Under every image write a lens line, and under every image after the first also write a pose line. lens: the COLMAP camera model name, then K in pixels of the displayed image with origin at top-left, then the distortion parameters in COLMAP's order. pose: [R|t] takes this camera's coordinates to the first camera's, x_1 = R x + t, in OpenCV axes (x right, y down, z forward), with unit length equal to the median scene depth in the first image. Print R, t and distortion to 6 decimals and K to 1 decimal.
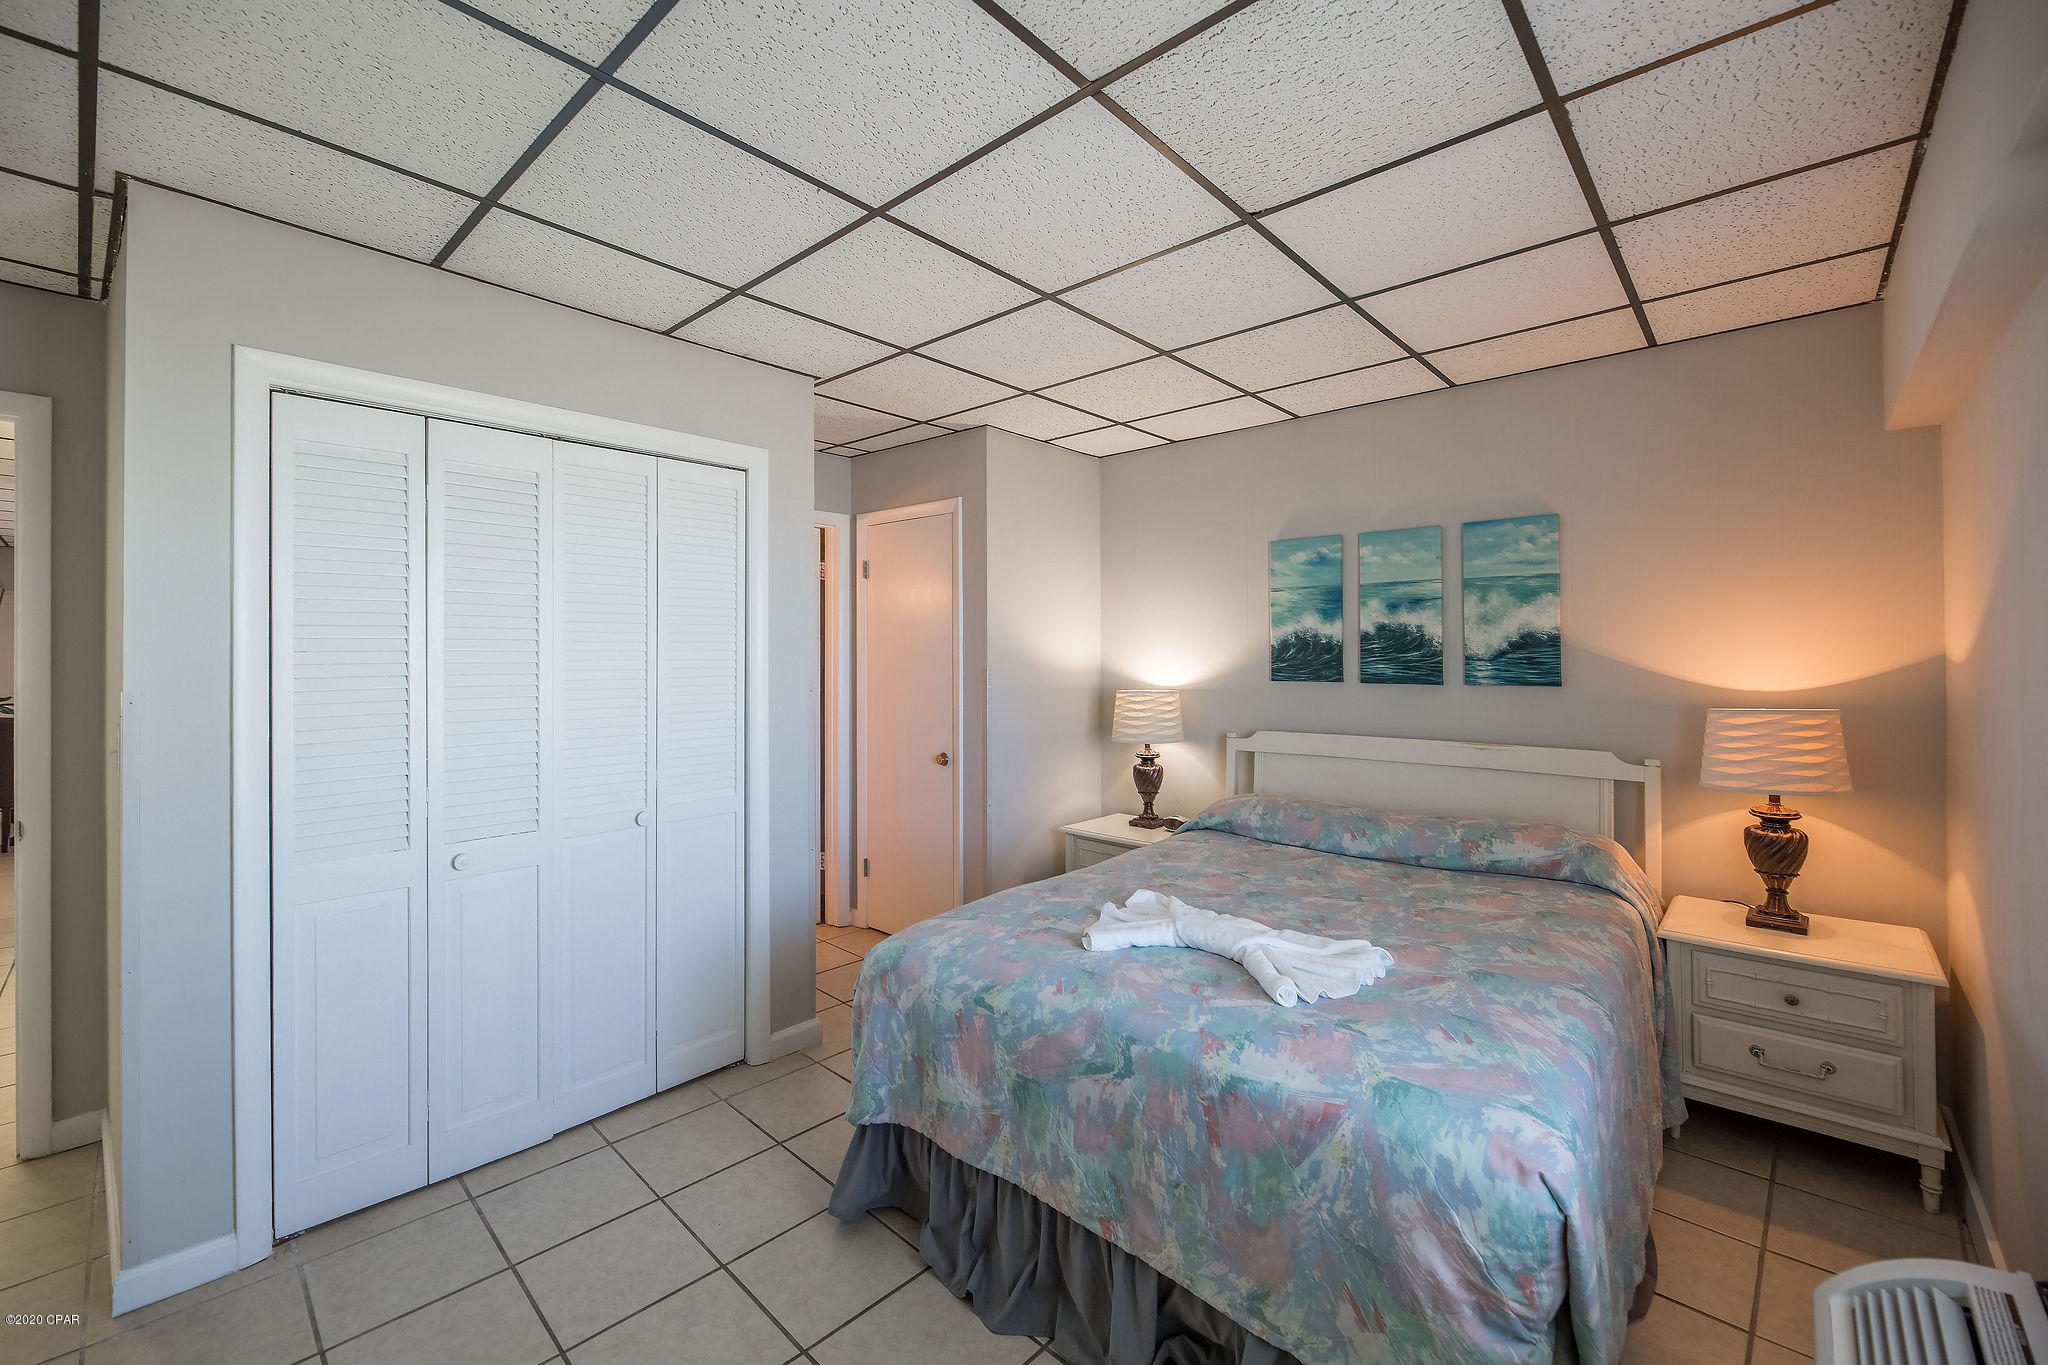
lens RADIAL K [[838.9, 0, 1025.2], [0, 838.9, 658.6], [0, 0, 1]] dist [-0.000453, -0.000212]
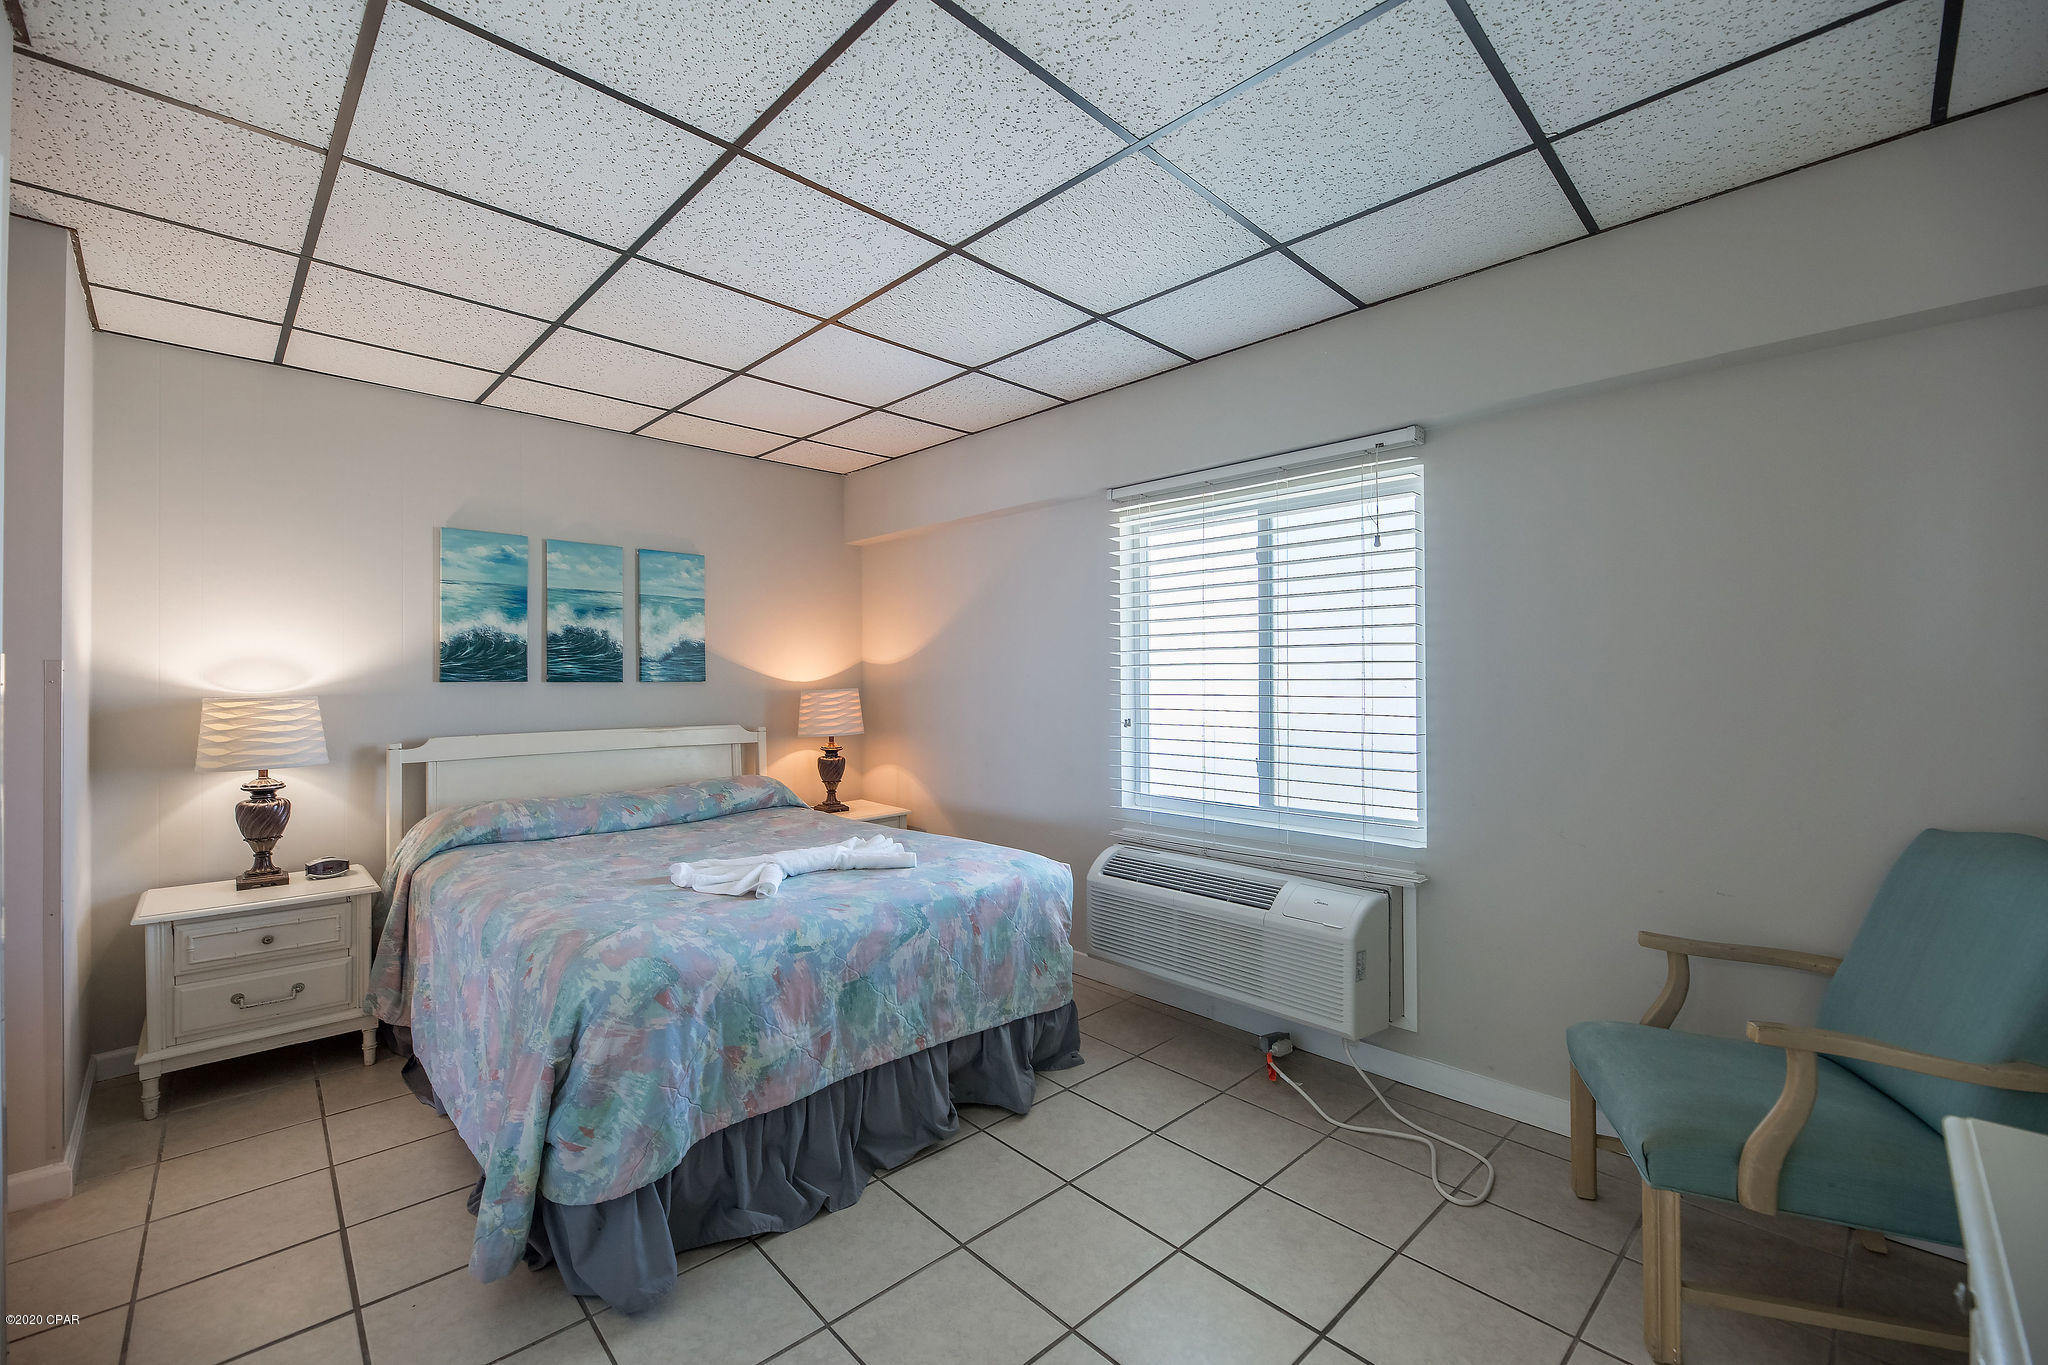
lens RADIAL K [[838.9, 0, 1025.2], [0, 838.9, 658.6], [0, 0, 1]] dist [-0.000453, -0.000212]
pose [[0.059278, 0.028975, 0.997821, -0.672316], [0.008117, 0.999532, -0.029507, 0.039298], [-0.998209, 0.009848, 0.059015, 0.375309]]
